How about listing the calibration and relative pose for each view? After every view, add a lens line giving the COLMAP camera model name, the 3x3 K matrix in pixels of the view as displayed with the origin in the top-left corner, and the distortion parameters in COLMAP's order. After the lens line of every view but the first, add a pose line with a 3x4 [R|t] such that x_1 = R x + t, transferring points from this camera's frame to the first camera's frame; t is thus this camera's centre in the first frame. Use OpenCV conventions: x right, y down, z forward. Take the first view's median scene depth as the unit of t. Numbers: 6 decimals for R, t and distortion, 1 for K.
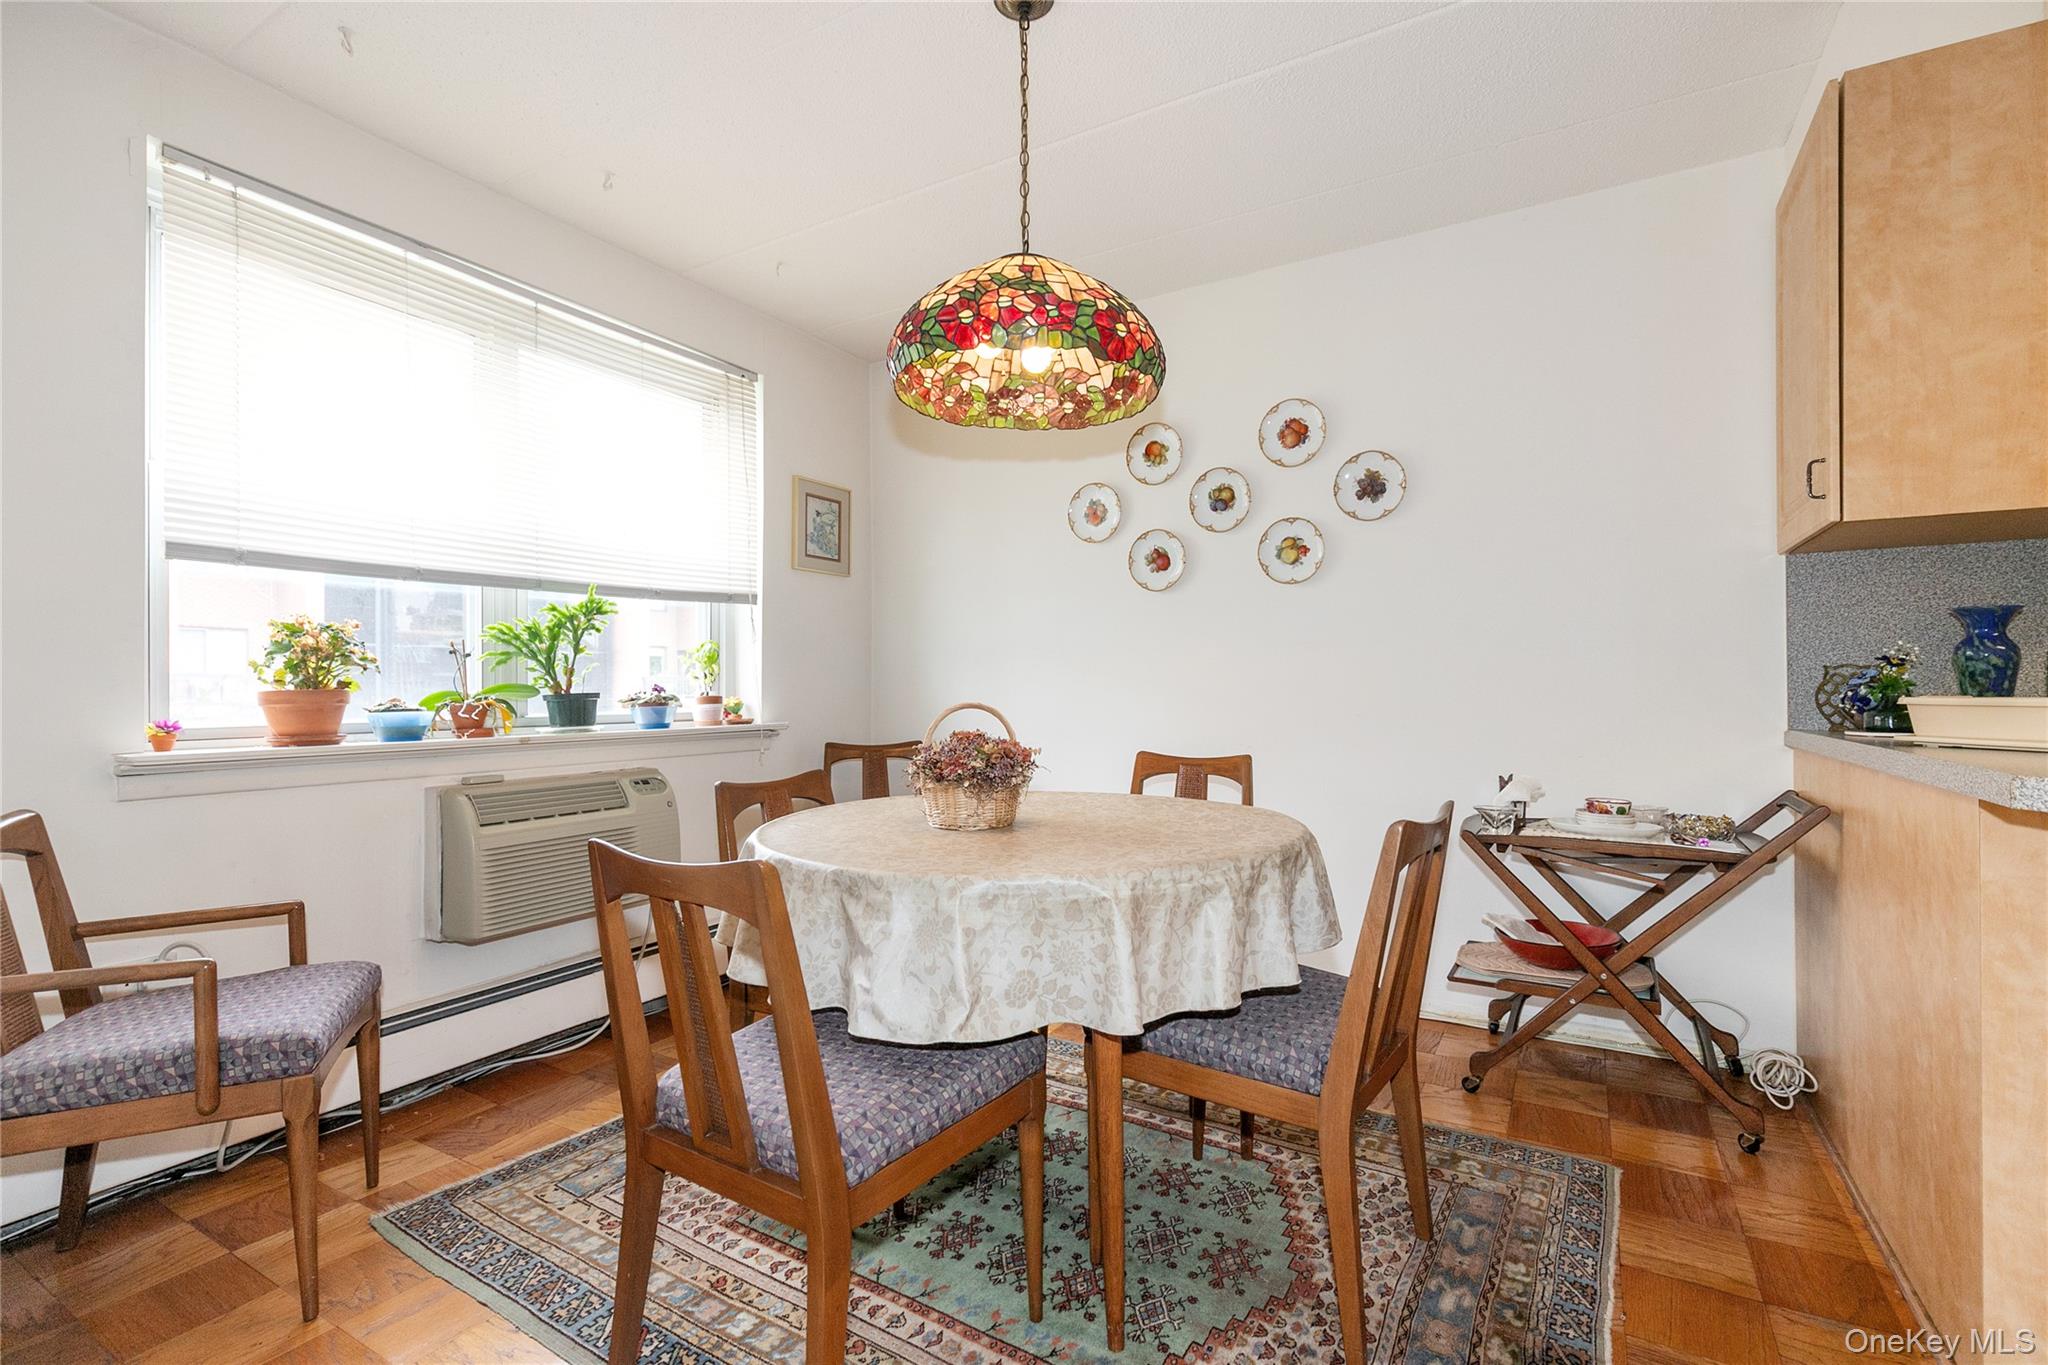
lens RADIAL K [[928.6, 0, 1029.0], [0, 928.6, 686.3], [0, 0, 1]] dist [0.005403, -0.003248]
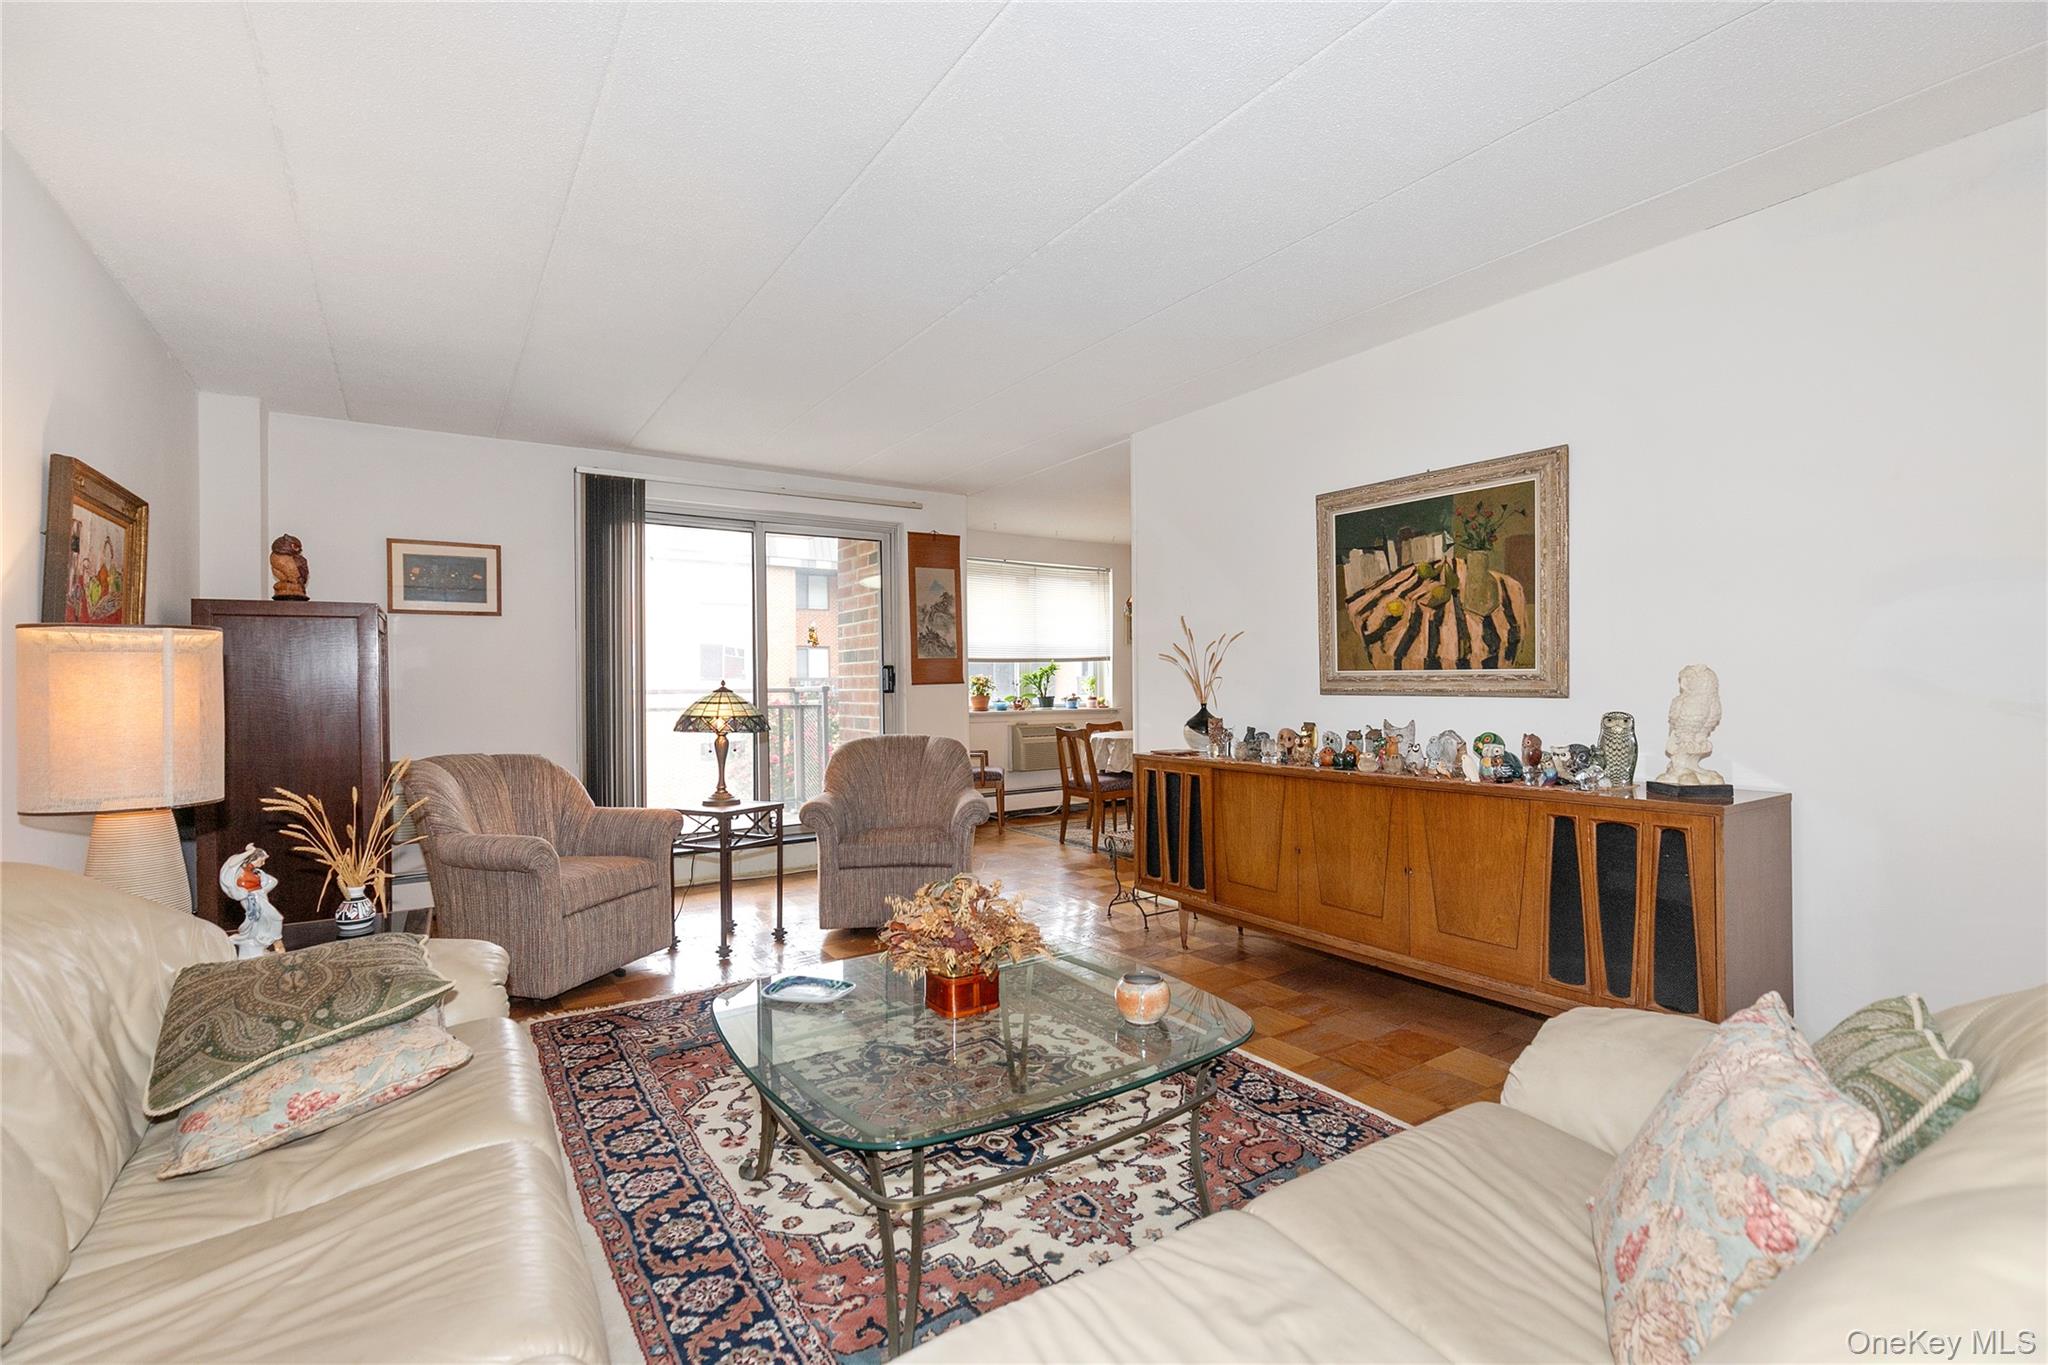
lens RADIAL K [[928.6, 0, 1034.9], [0, 928.6, 684.4], [0, 0, 1]] dist [0.005403, -0.003248]
pose [[0.903252, -0.005572, -0.429075, 0.822216], [0.006260, 0.999980, 0.000193, -0.034448], [0.429065, -0.002861, 0.903269, -1.861227]]
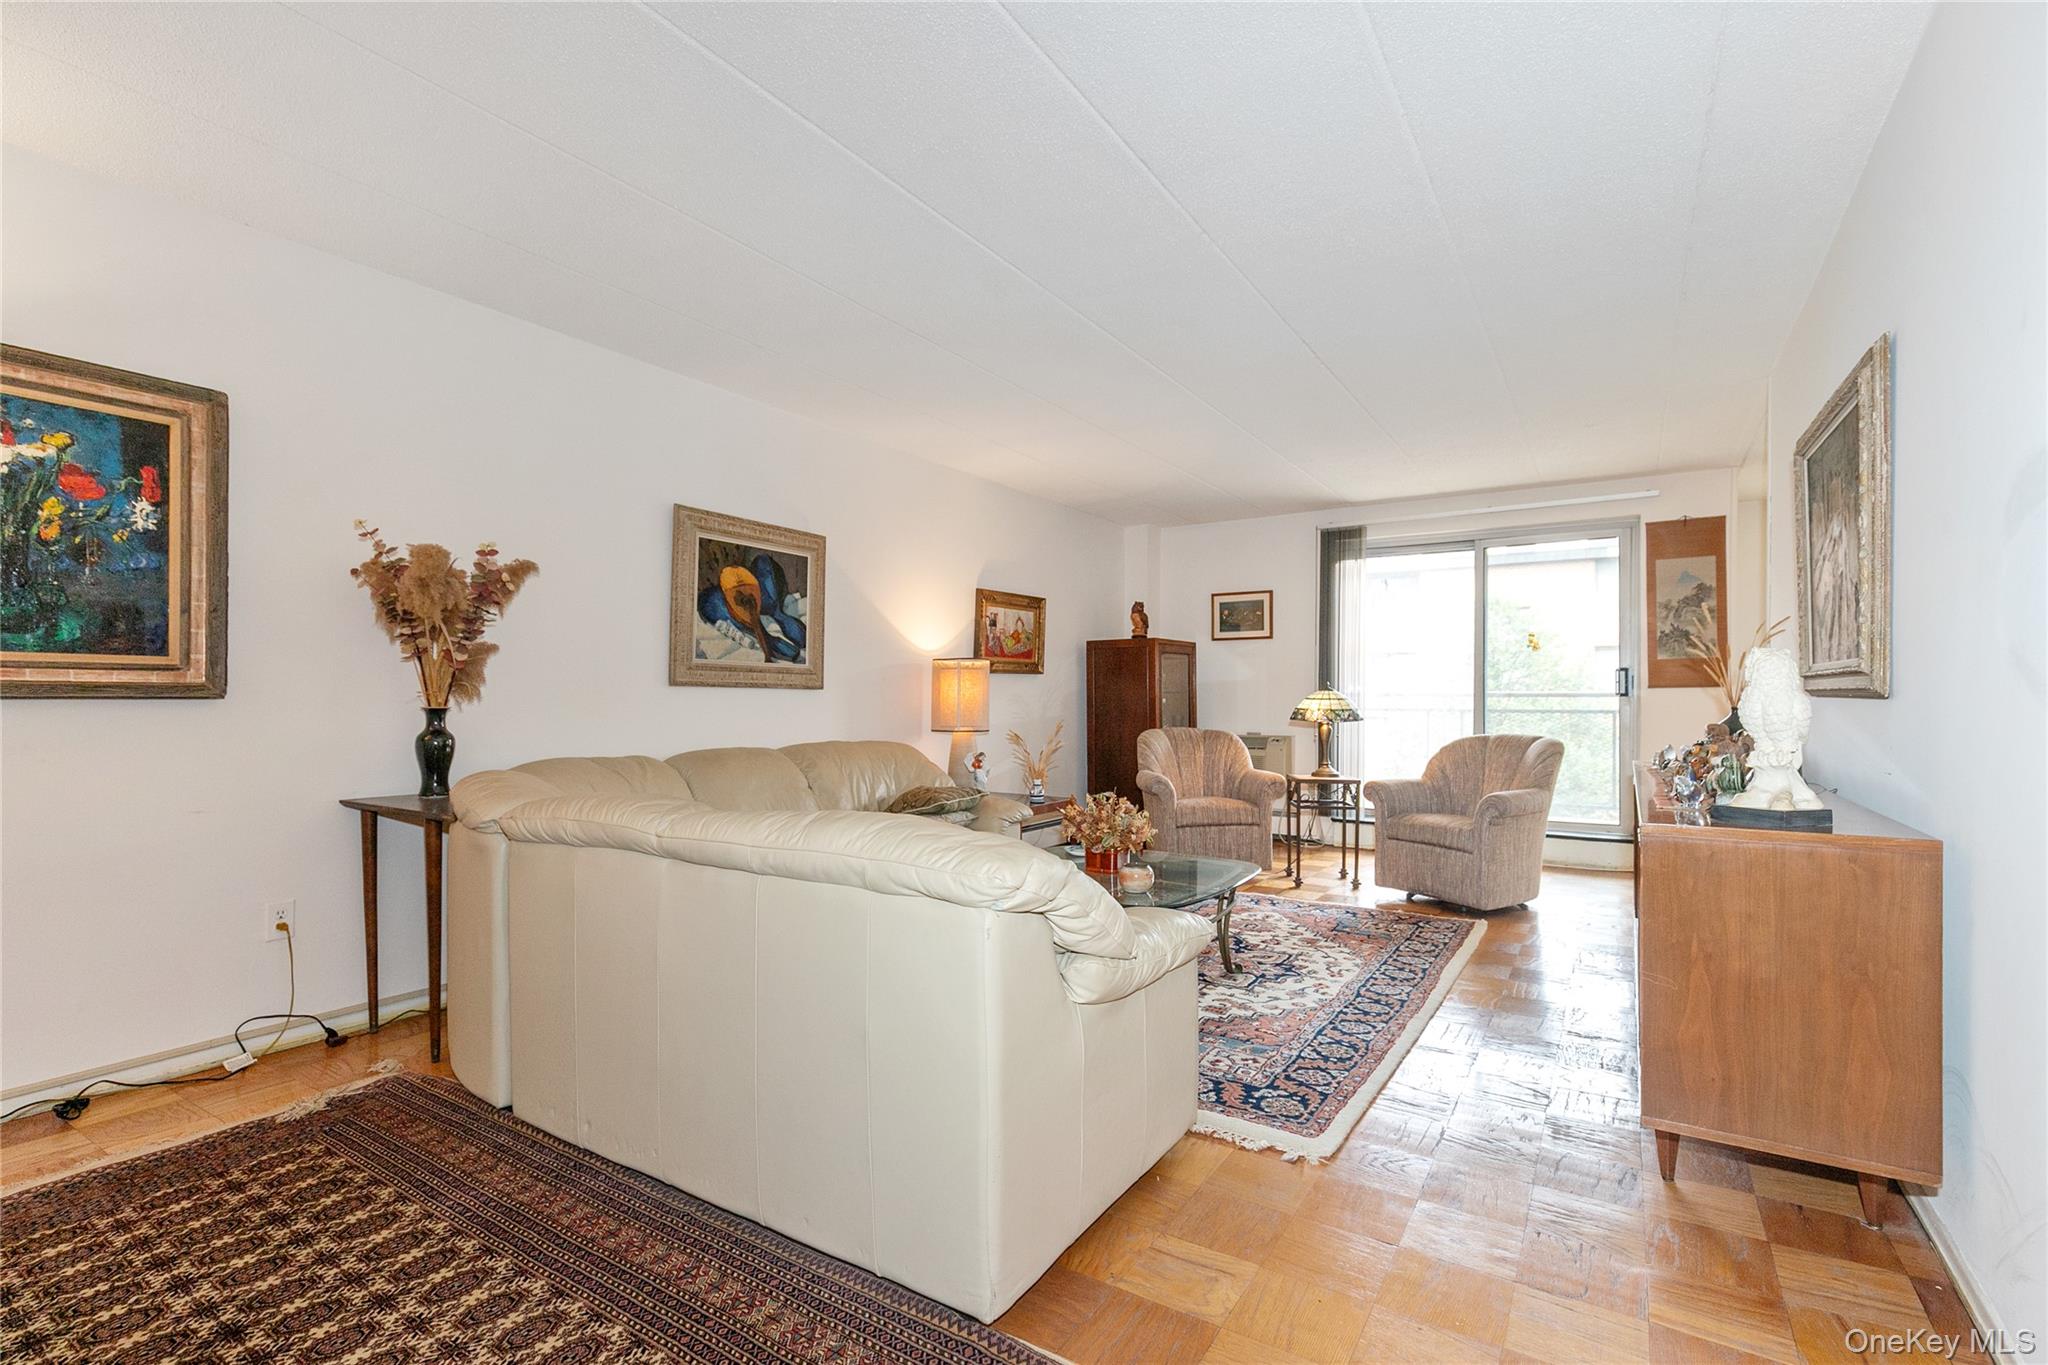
lens RADIAL K [[928.6, 0, 1030.6], [0, 928.6, 698.3], [0, 0, 1]] dist [0.005403, -0.003248]
pose [[-0.035464, 0.001441, -0.999370, 1.778683], [-0.003835, 0.999991, 0.001578, -0.007645], [0.999364, 0.003888, -0.035458, -1.224345]]
